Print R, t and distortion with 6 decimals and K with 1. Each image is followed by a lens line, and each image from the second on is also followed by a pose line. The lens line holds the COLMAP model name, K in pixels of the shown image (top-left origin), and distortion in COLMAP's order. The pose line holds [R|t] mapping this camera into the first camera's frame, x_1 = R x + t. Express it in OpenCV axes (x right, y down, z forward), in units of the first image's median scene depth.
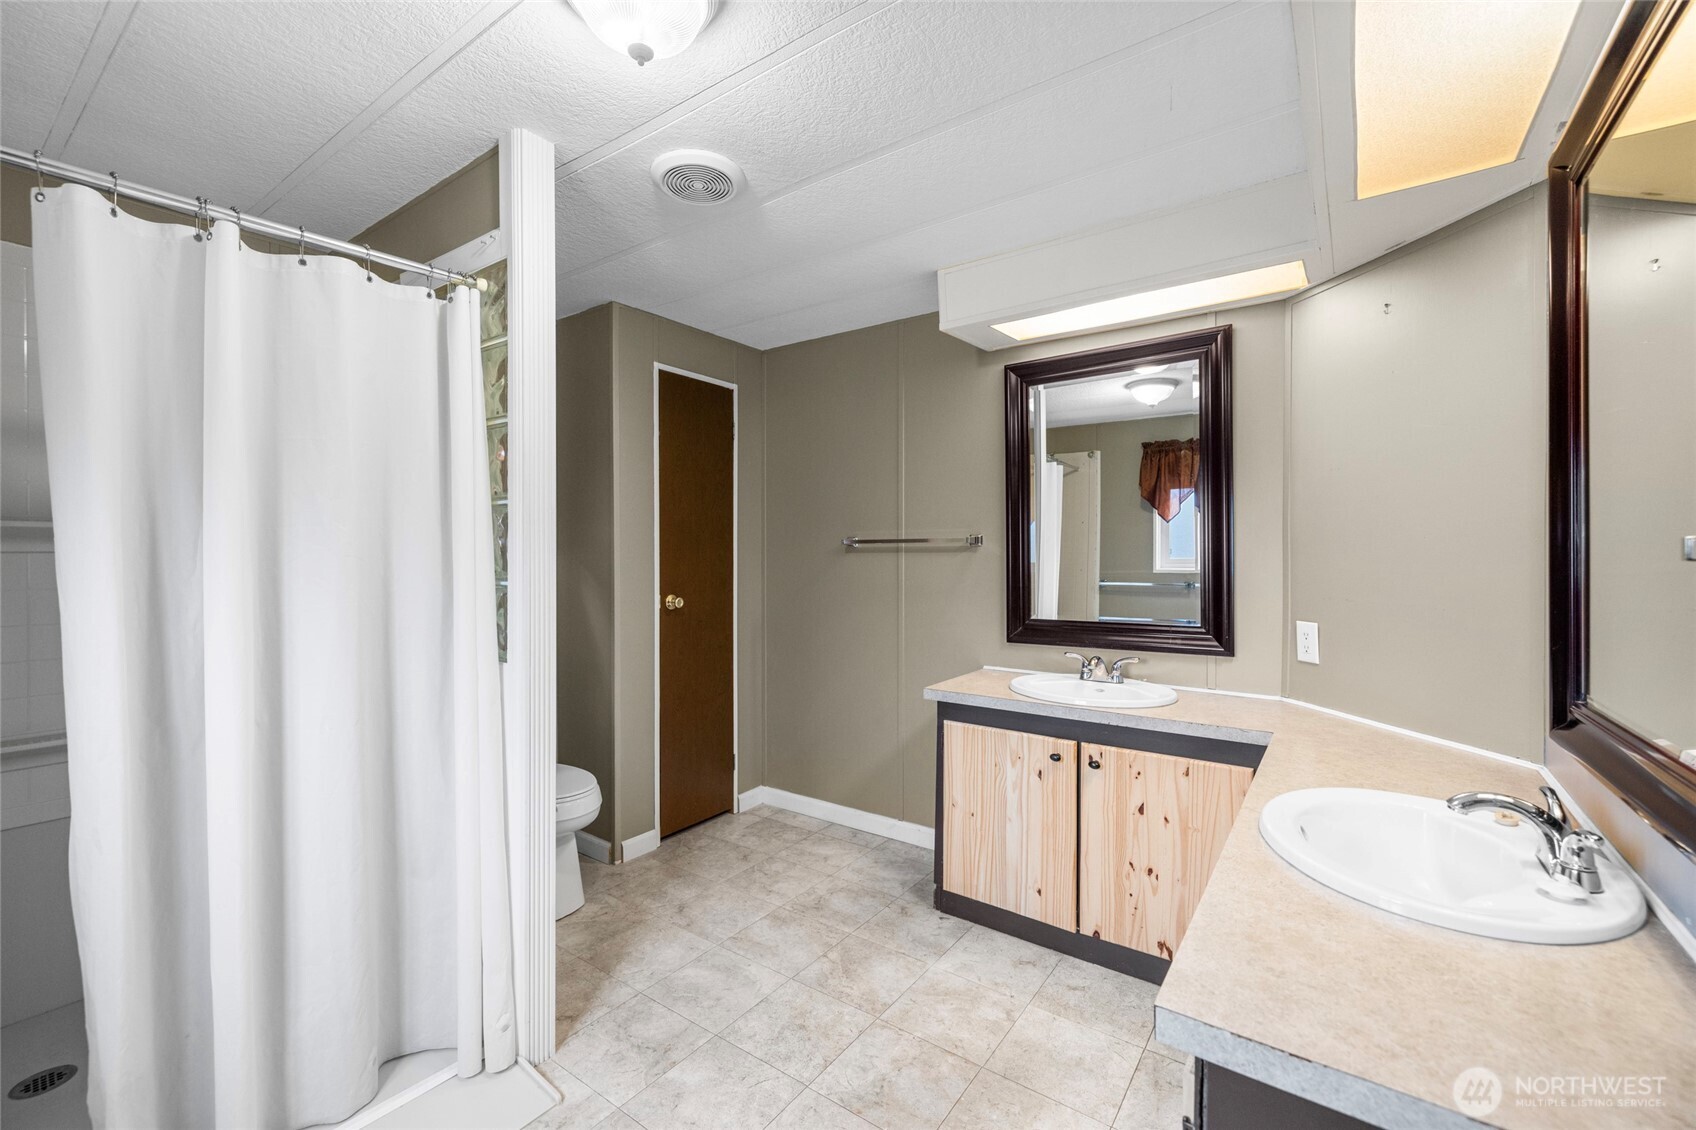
lens RADIAL K [[716.6, 0, 841.0], [0, 716.6, 553.6], [0, 0, 1]] dist [0.000082, 0.000082]
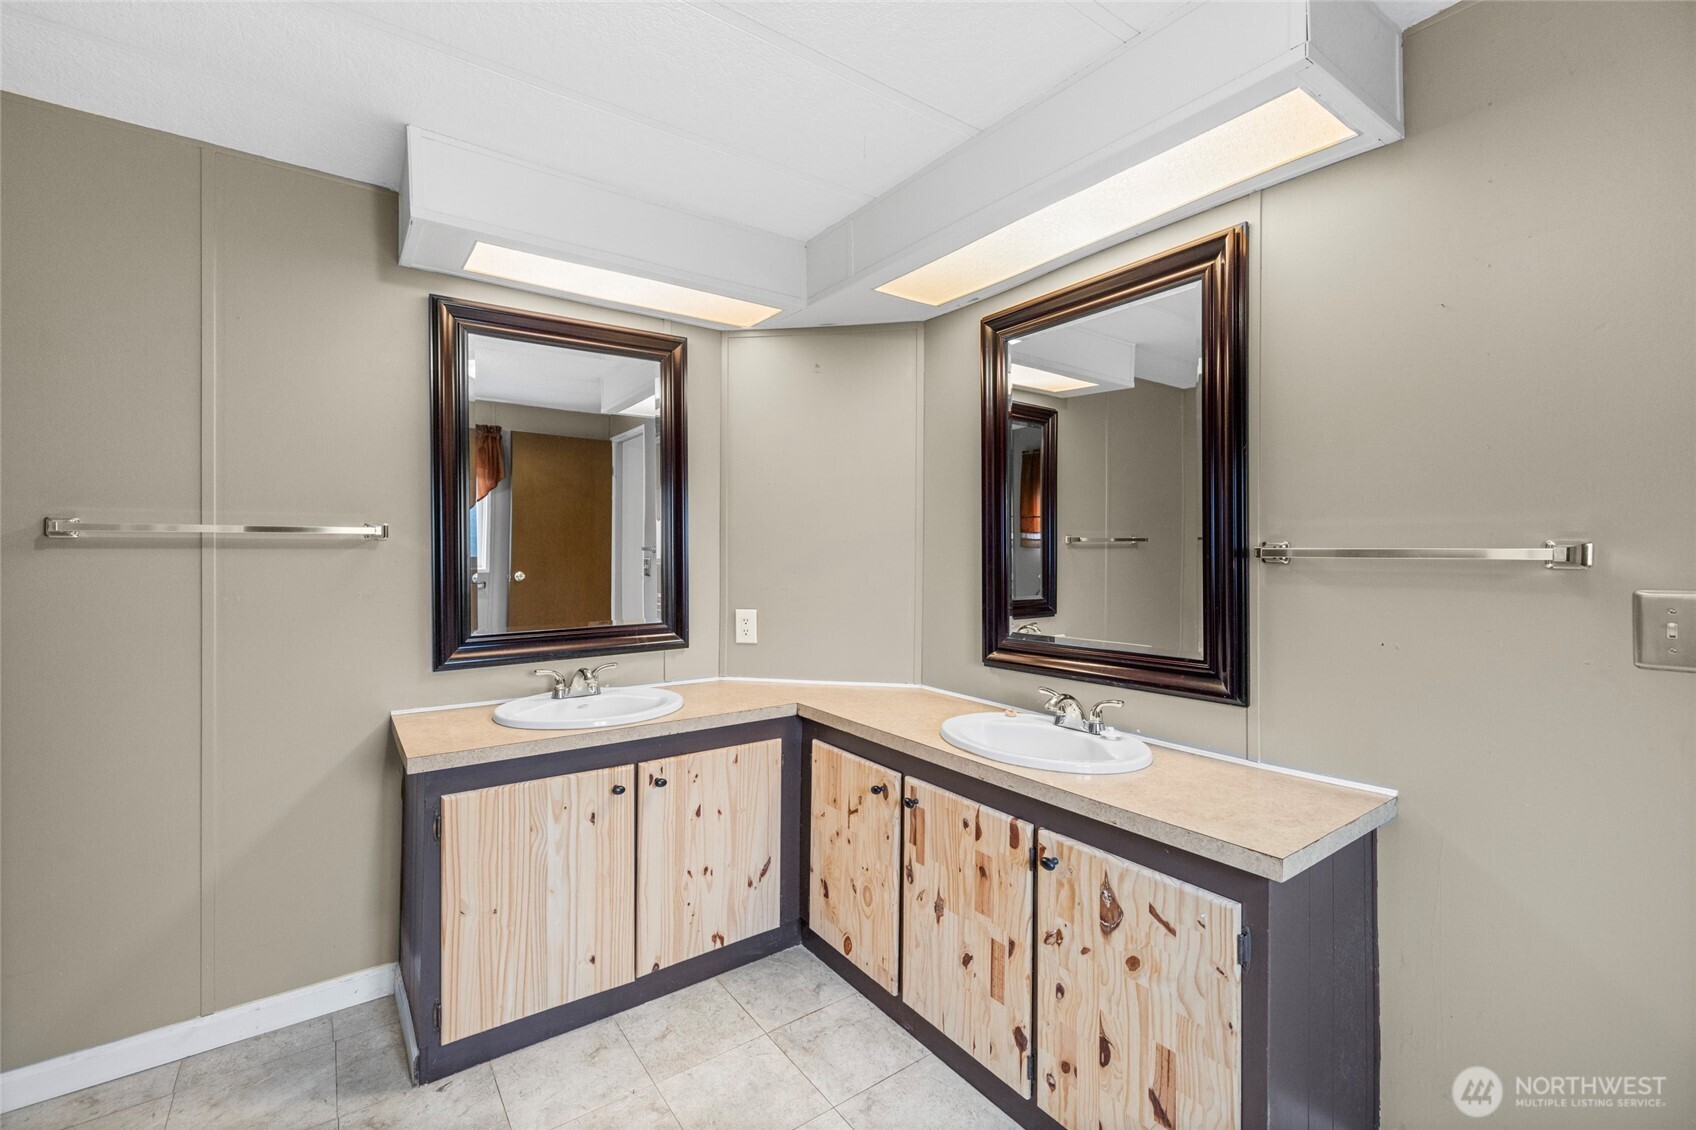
lens RADIAL K [[716.6, 0, 841.0], [0, 716.6, 553.6], [0, 0, 1]] dist [0.000082, 0.000082]
pose [[0.310705, -0.002031, 0.950504, -0.425212], [-0.003982, 0.999986, 0.003438, -0.001926], [-0.950498, -0.004853, 0.310693, 0.475826]]
